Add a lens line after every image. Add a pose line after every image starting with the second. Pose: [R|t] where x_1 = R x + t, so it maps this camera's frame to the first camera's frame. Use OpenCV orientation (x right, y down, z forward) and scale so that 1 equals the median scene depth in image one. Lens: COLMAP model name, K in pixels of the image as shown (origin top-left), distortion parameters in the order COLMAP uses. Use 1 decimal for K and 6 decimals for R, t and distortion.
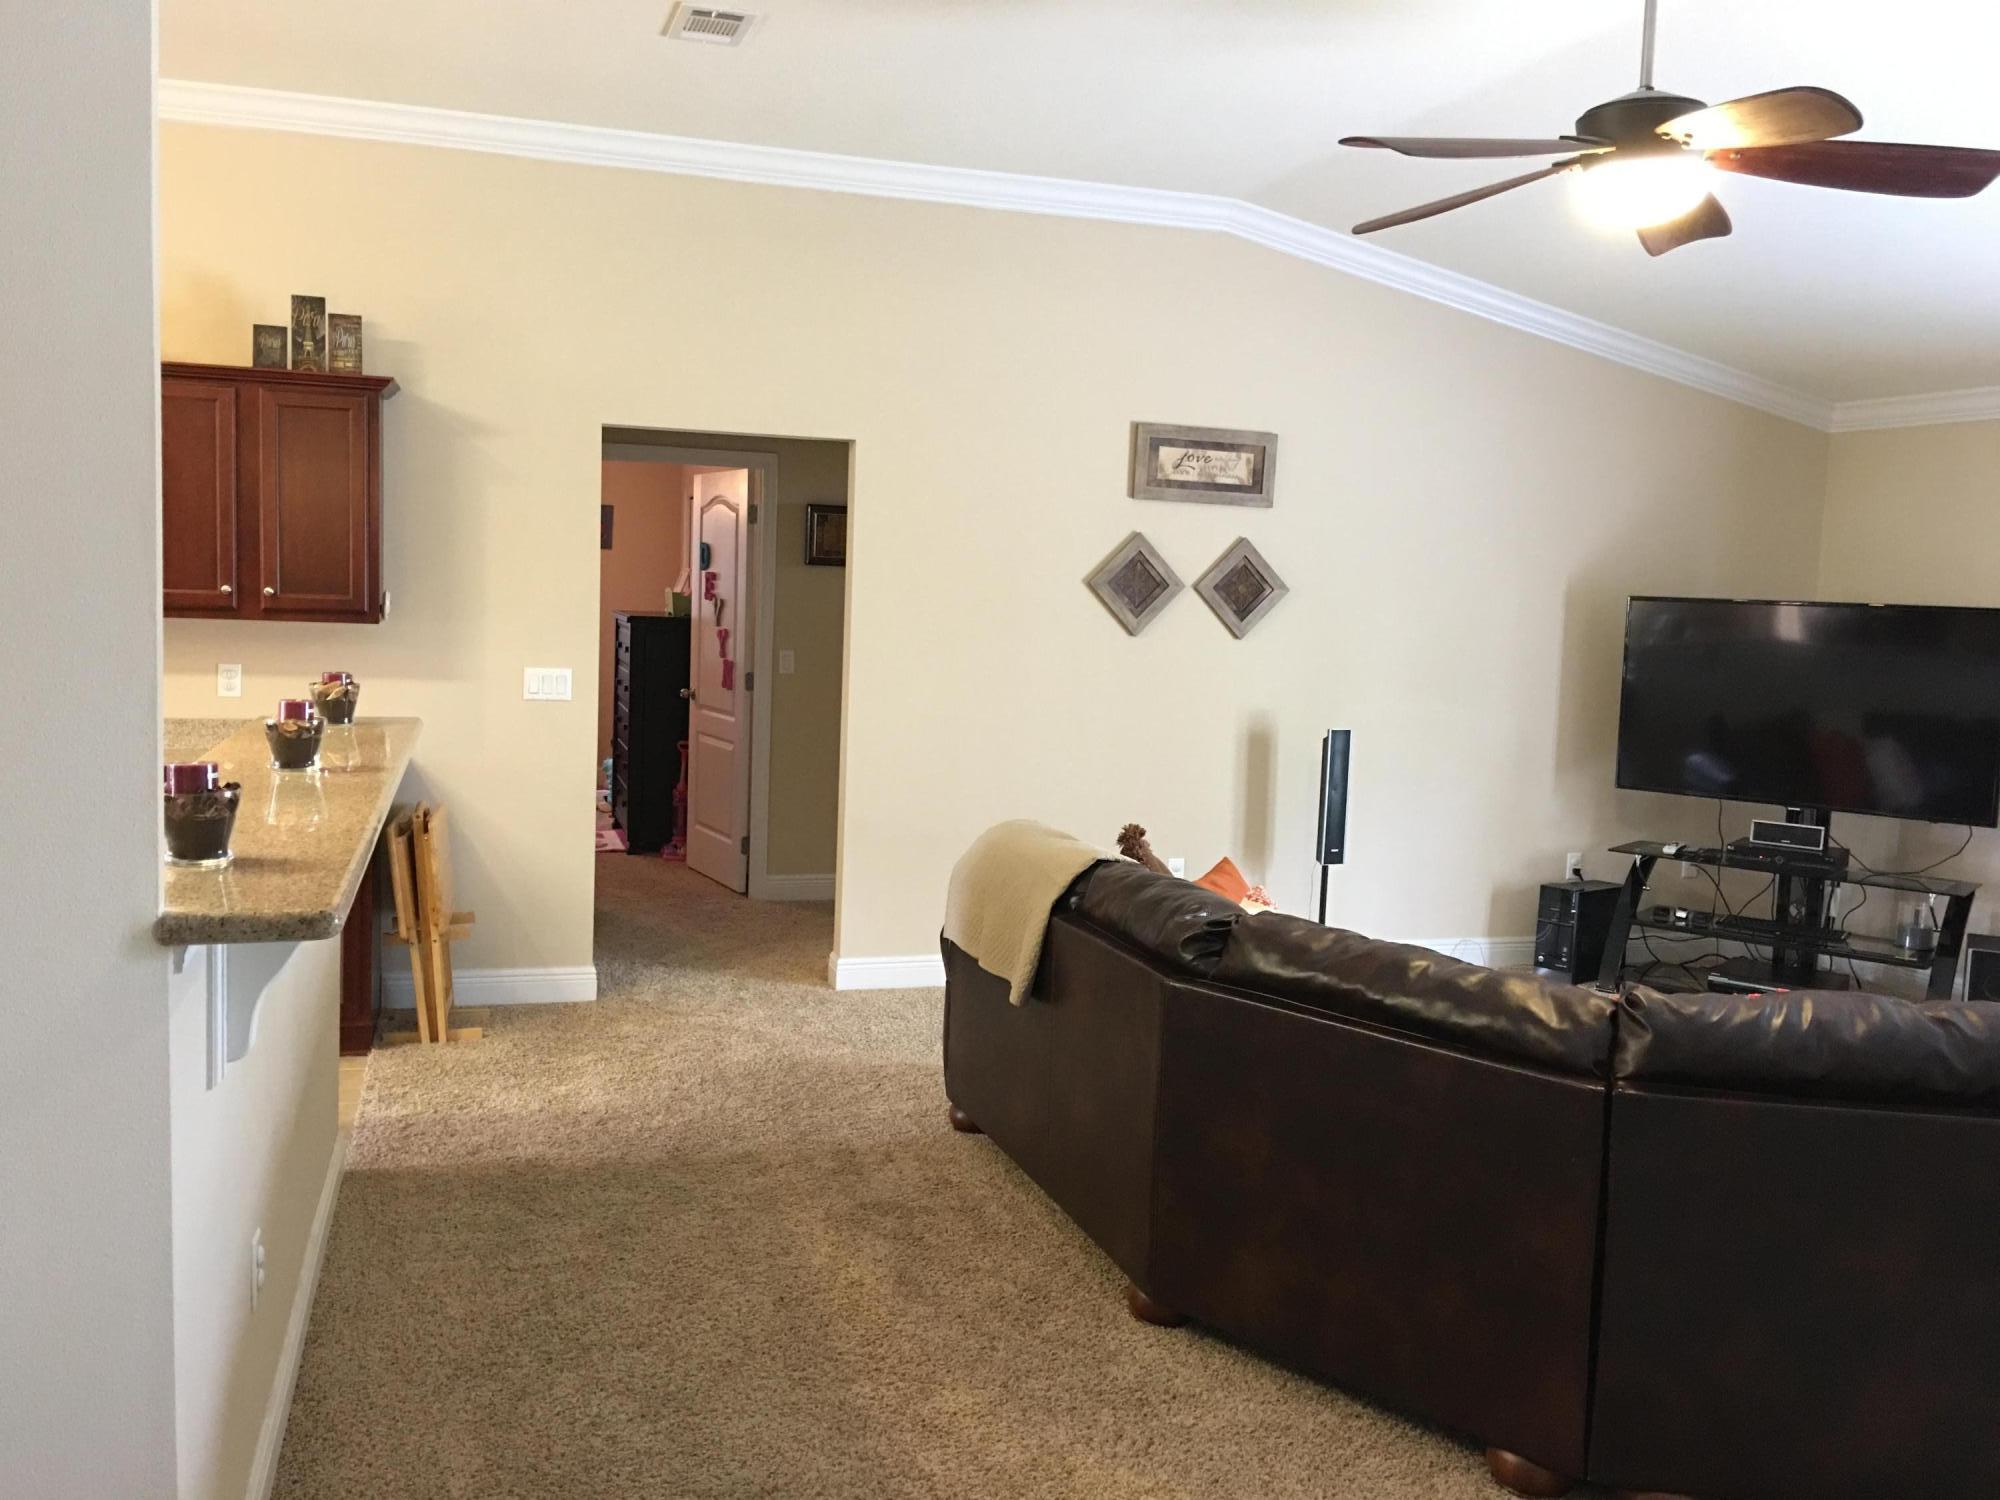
lens RADIAL K [[1685.3, 0, 1002.8], [0, 1685.3, 760.6], [0, 0, 1]] dist [0.076274, -0.128036]
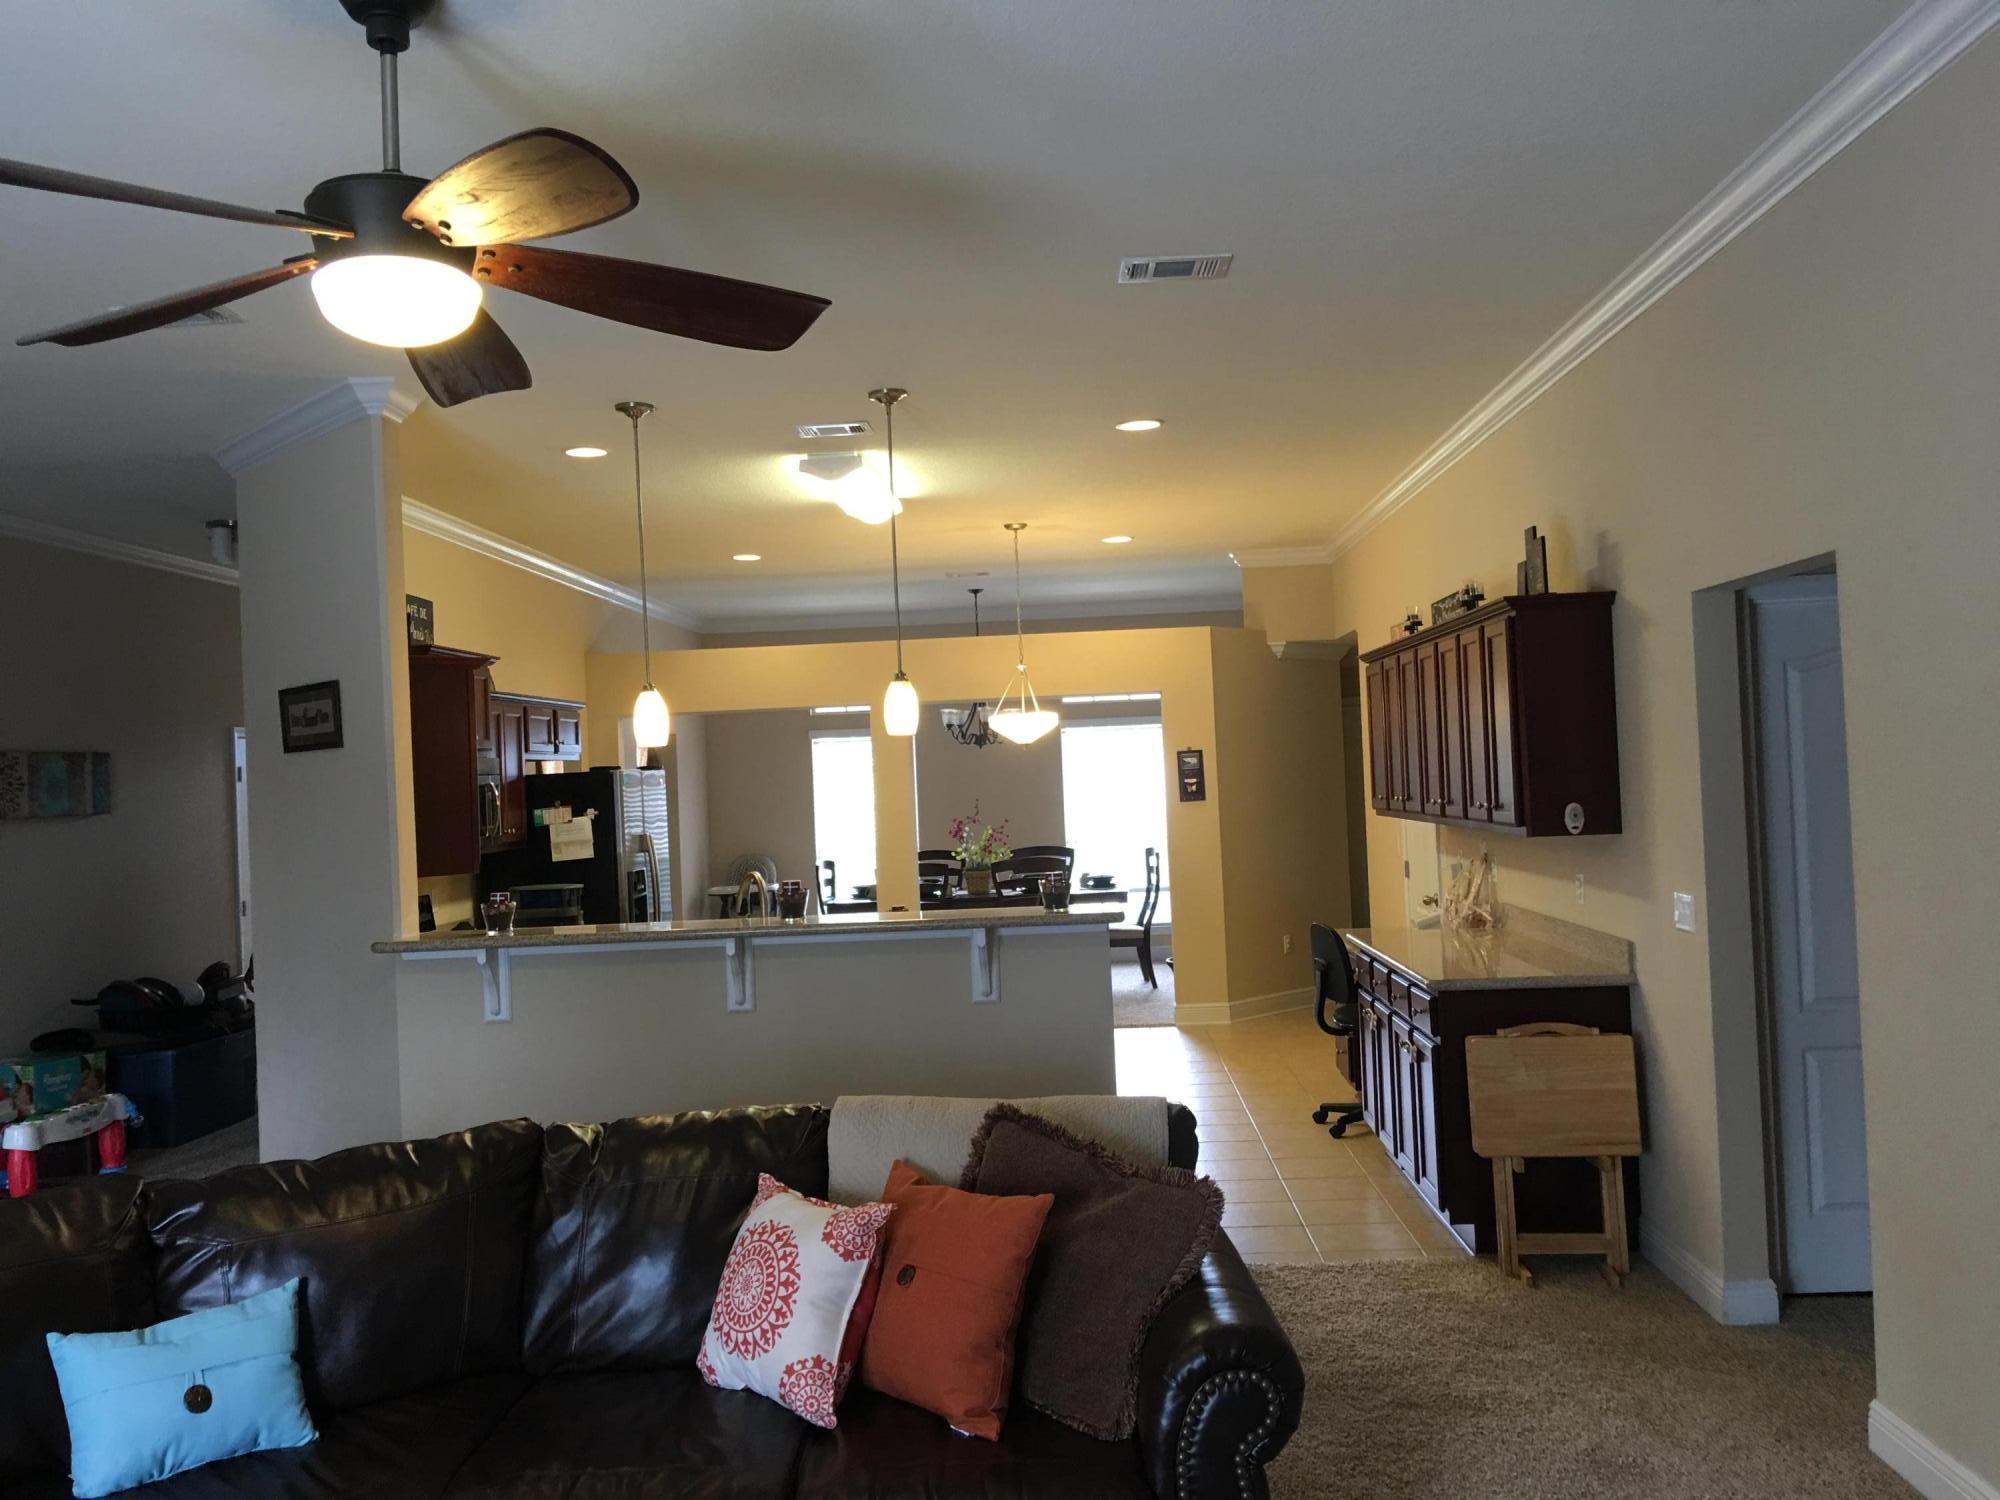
lens RADIAL K [[1685.3, 0, 1006.4], [0, 1685.3, 747.9], [0, 0, 1]] dist [0.076274, -0.128036]
pose [[-0.347686, -0.039297, -0.936787, 0.569685], [-0.082322, 0.996542, -0.011250, -0.079781], [0.933990, 0.073207, -0.349719, 0.884417]]
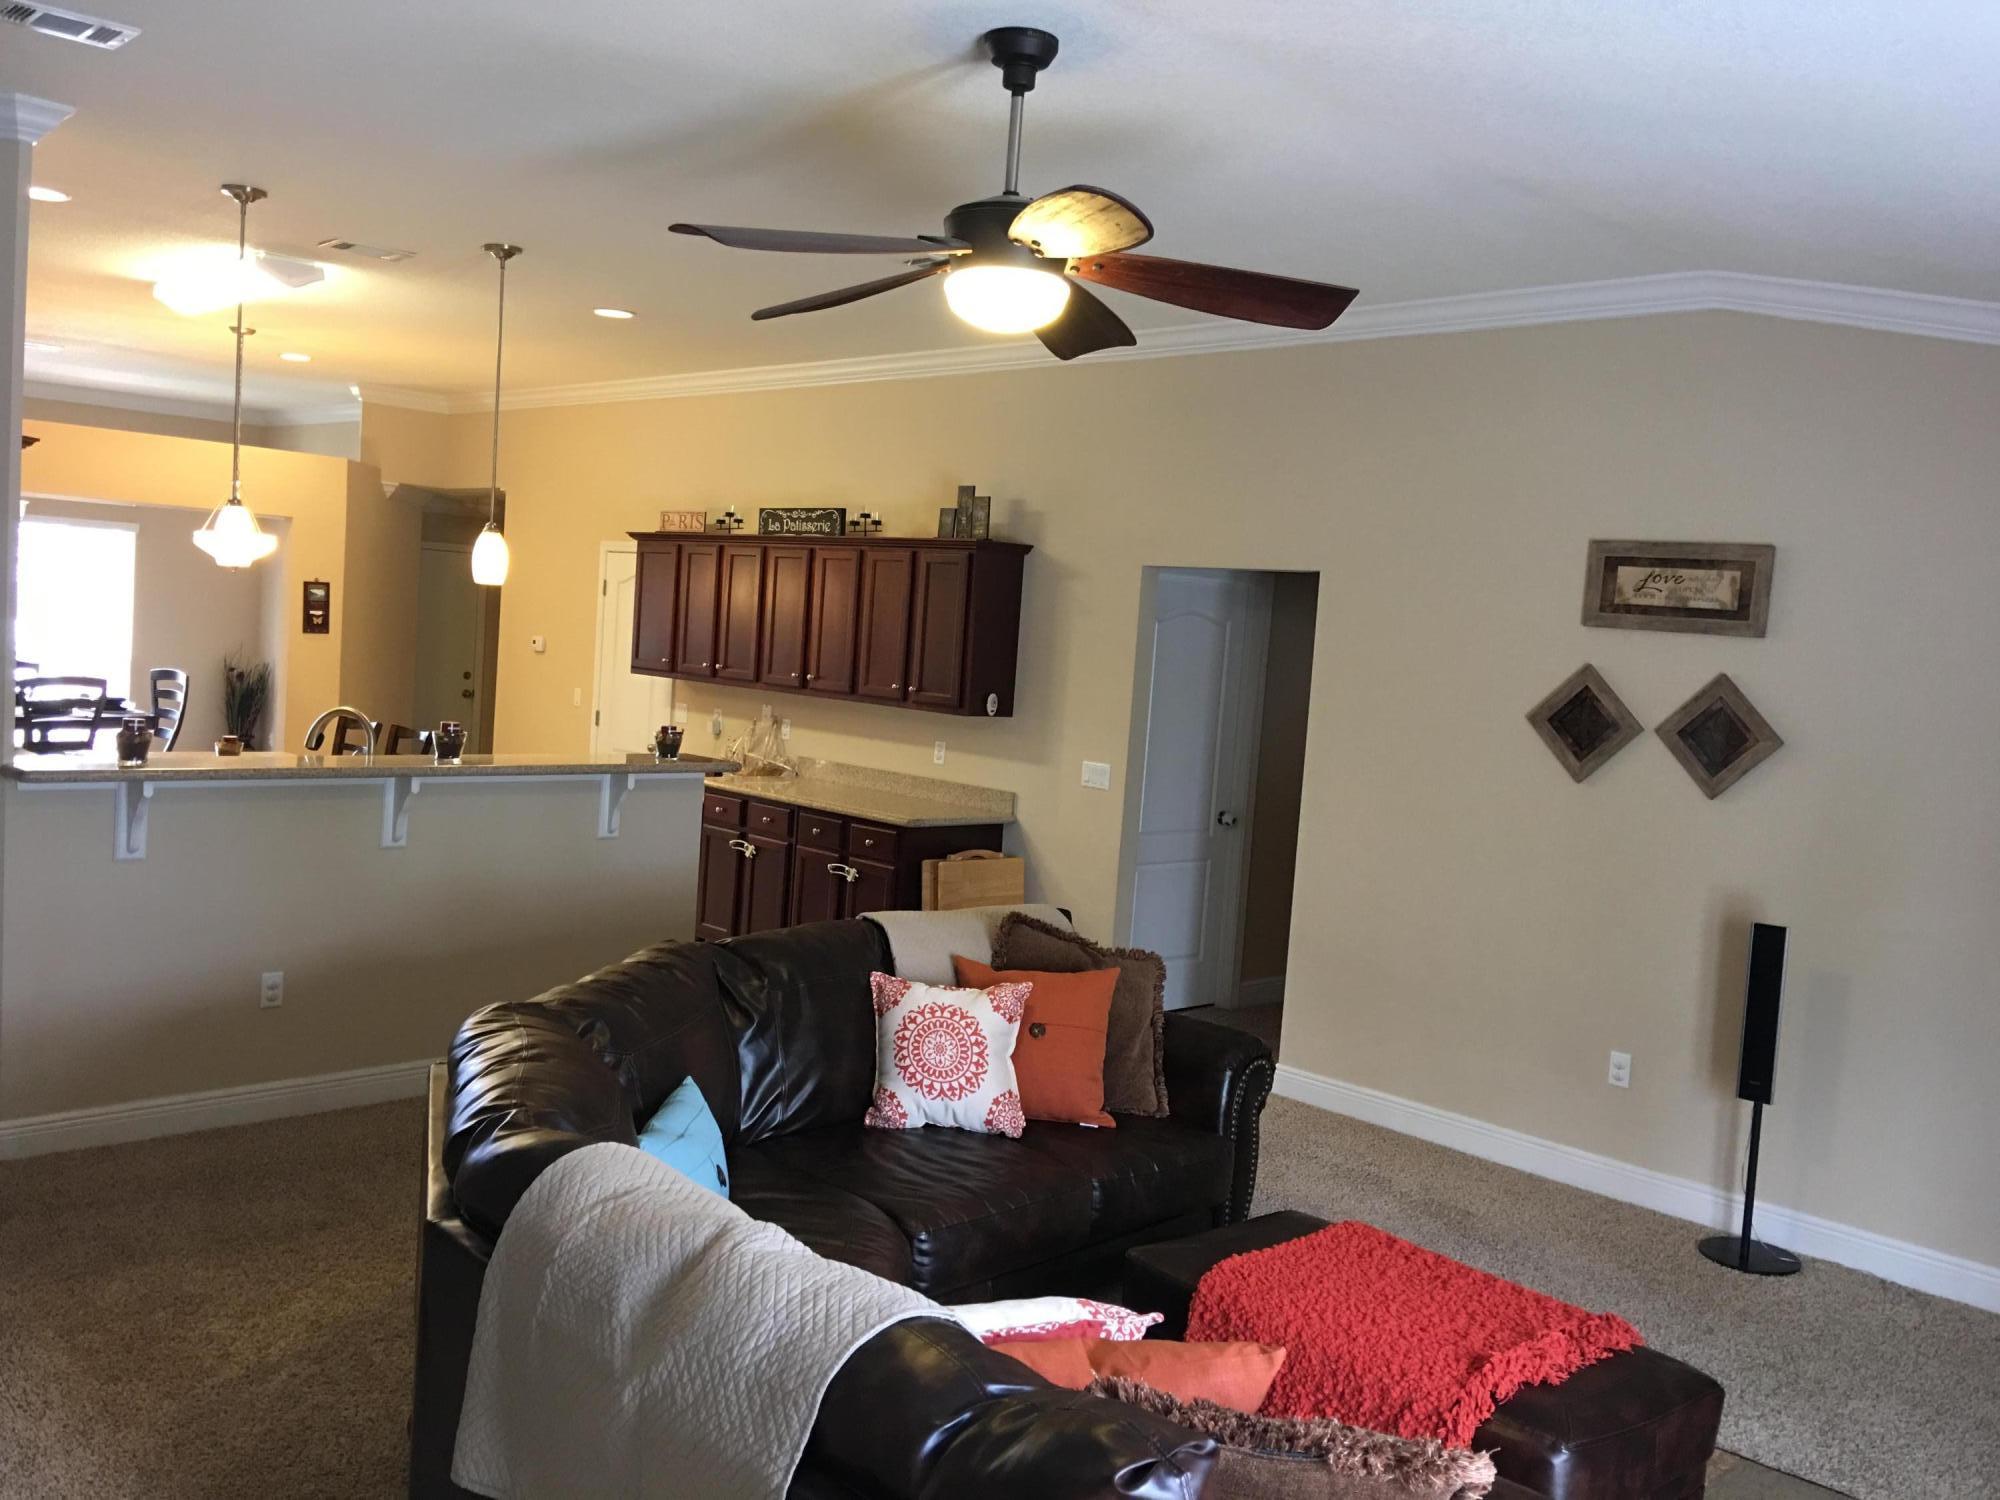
lens RADIAL K [[1685.3, 0, 1005.0], [0, 1685.3, 742.9], [0, 0, 1]] dist [0.076274, -0.128036]
pose [[0.452077, 0.054606, -0.890306, 0.721620], [-0.157372, 0.987350, -0.019351, -0.030860], [0.877987, 0.148857, 0.454951, 0.342480]]
